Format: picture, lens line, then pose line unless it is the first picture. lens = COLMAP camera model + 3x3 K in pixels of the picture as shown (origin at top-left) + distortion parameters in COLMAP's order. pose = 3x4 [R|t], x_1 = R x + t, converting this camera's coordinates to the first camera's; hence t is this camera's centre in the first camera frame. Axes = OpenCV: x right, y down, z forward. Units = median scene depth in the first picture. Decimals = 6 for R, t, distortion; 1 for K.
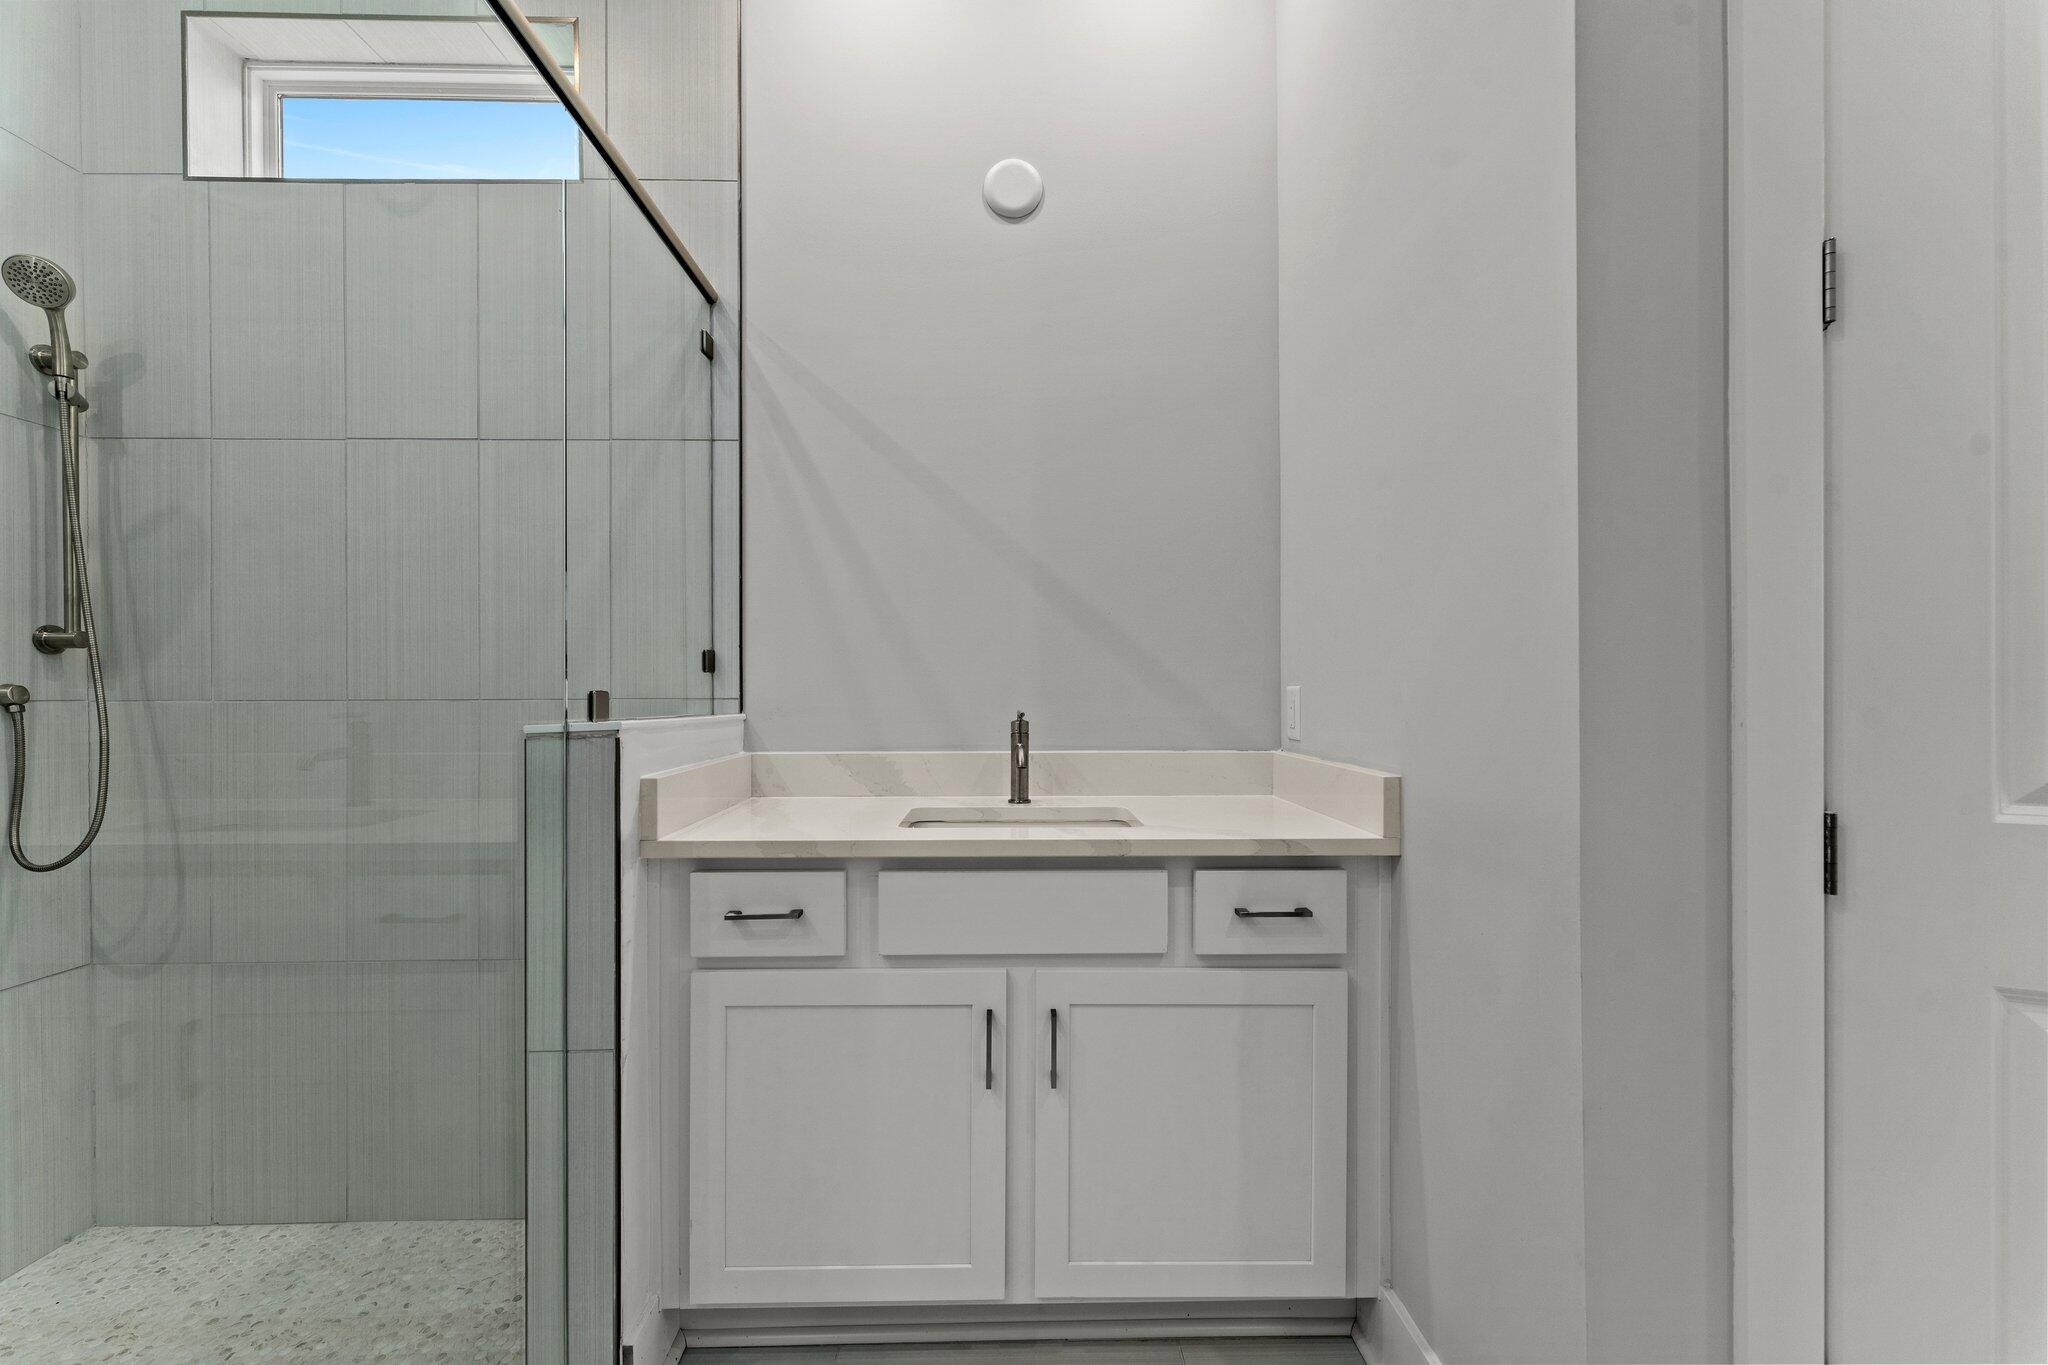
lens RADIAL K [[818.5, 0, 1021.4], [0, 818.5, 693.4], [0, 0, 1]] dist [0.001209, 0.000251]
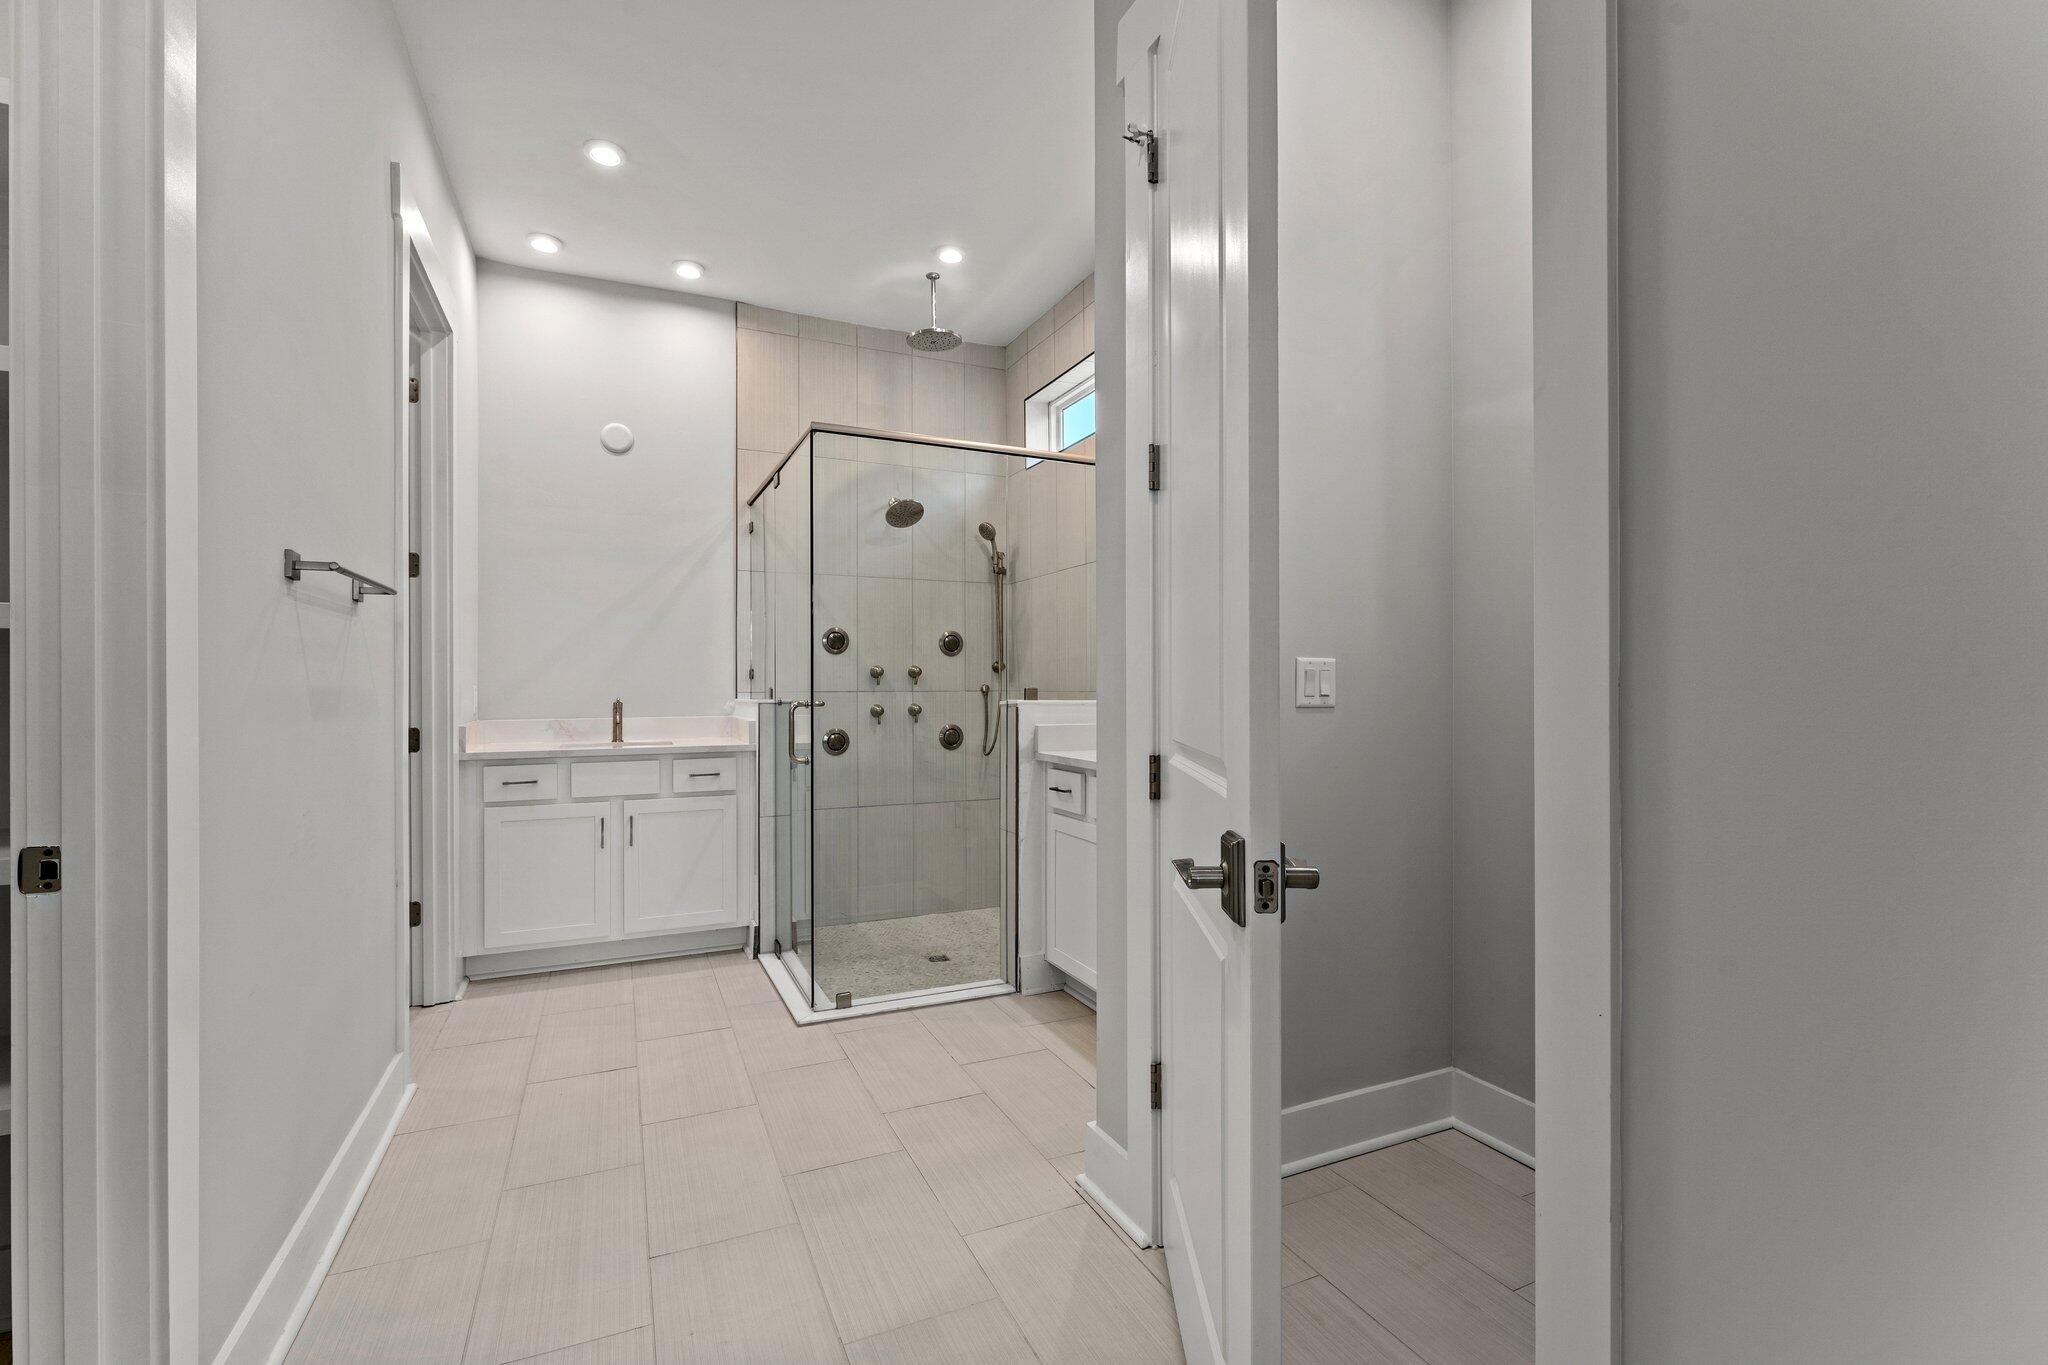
lens RADIAL K [[896.5, 0, 1023.8], [0, 896.5, 685.2], [0, 0, 1]] dist [-0.000294, -0.000001]
pose [[0.411918, 0.000045, -0.911221, 1.424251], [0.003807, 0.999991, 0.001770, -0.015303], [0.911213, -0.004198, 0.411914, -0.072935]]
